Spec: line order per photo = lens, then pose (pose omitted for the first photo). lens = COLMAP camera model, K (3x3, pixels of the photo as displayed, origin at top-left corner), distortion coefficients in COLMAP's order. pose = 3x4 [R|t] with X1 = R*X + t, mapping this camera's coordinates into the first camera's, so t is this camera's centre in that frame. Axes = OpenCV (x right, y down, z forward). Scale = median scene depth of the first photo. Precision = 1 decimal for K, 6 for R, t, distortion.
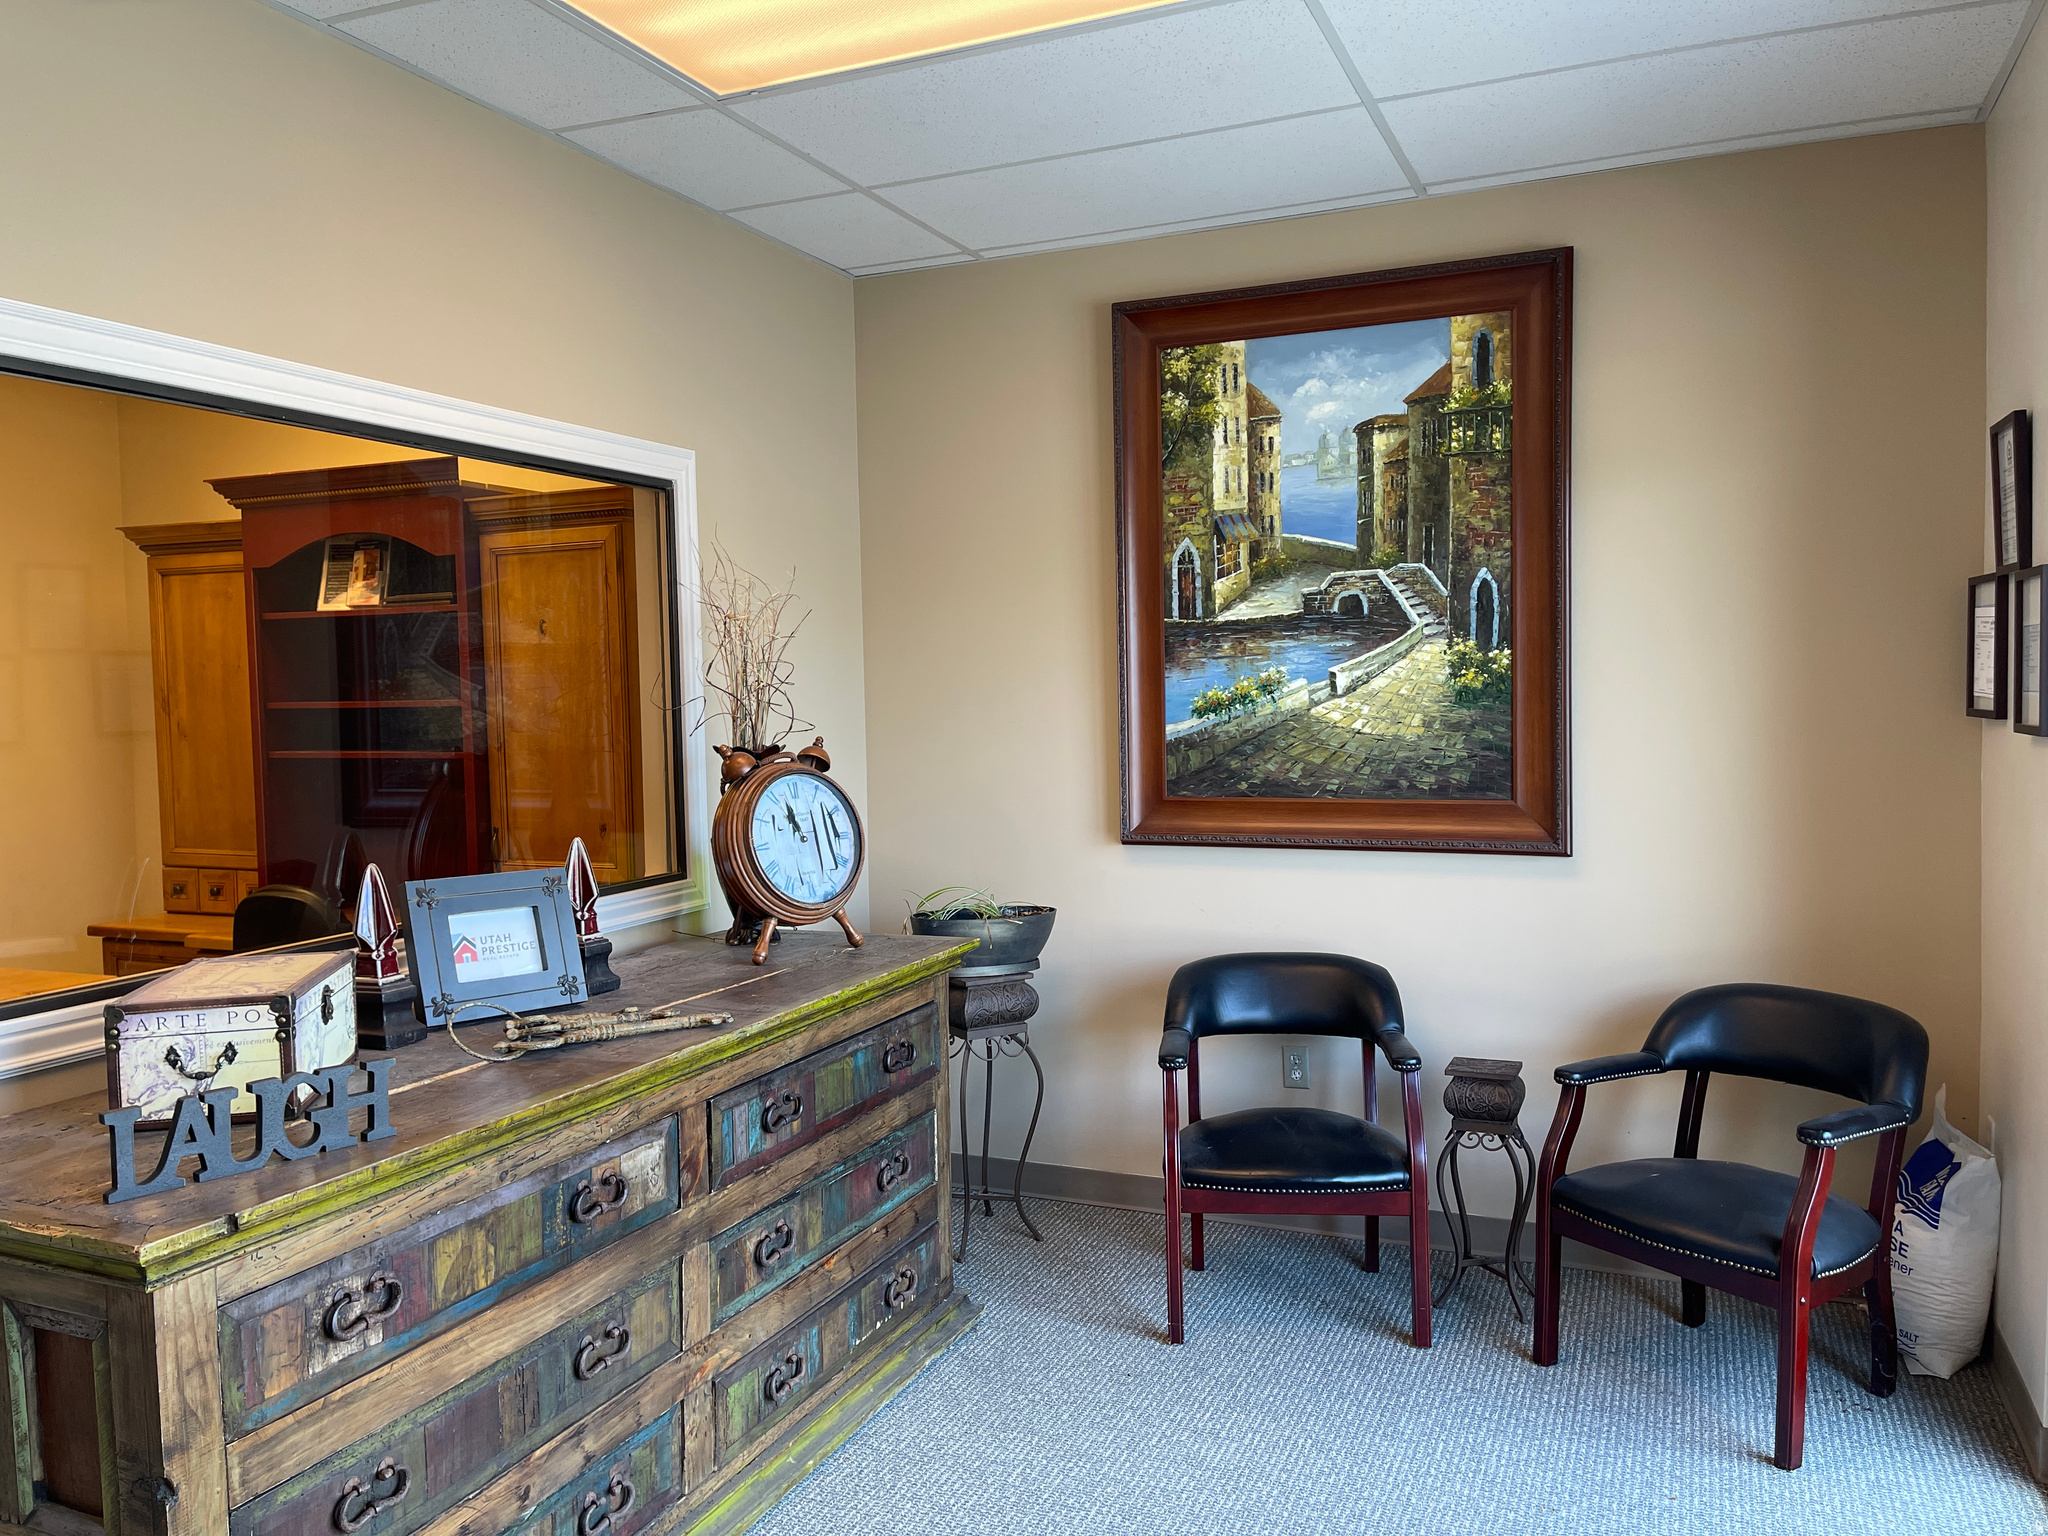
lens RADIAL K [[1556.0, 0, 1029.4], [0, 1556.0, 757.9], [0, 0, 1]] dist [0.062118, -0.085651]
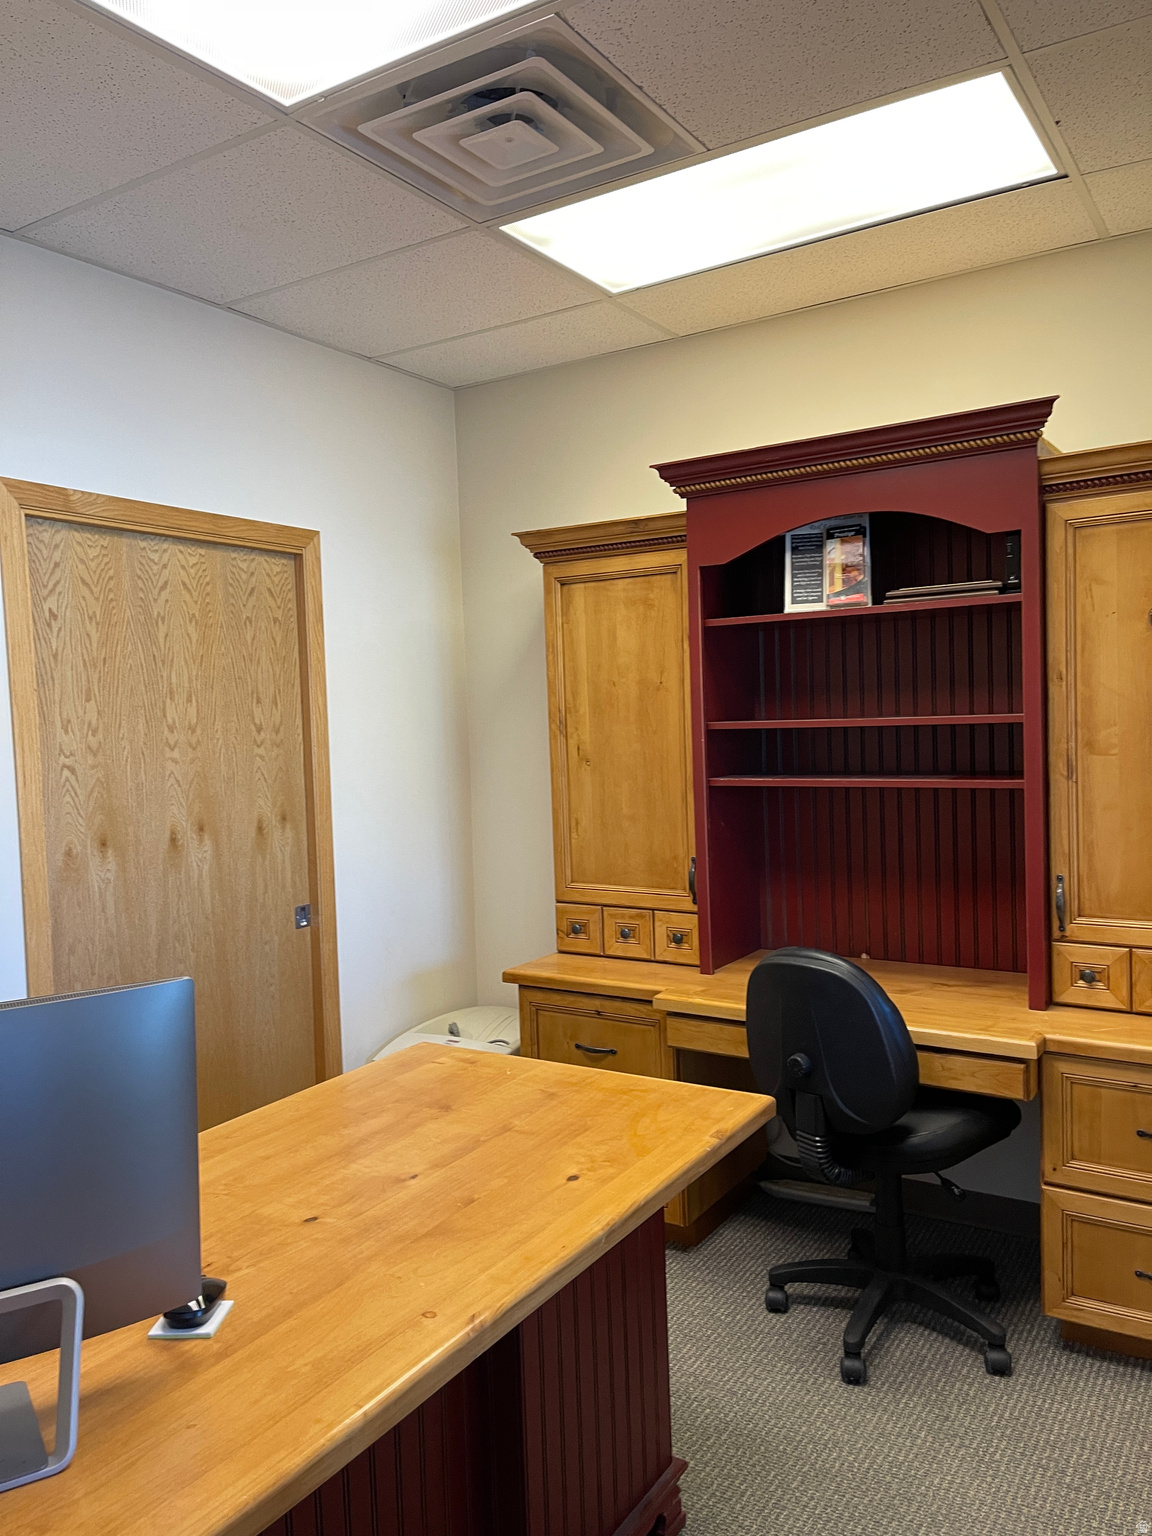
lens RADIAL K [[1167.0, 0, 573.0], [0, 1167.0, 777.8], [0, 0, 1]] dist [0.062118, -0.085651]
pose [[0.984734, -0.007138, -0.173920, -0.435074], [0.010178, 0.999810, 0.016597, -0.015696], [0.173769, -0.018114, 0.984620, 0.340334]]
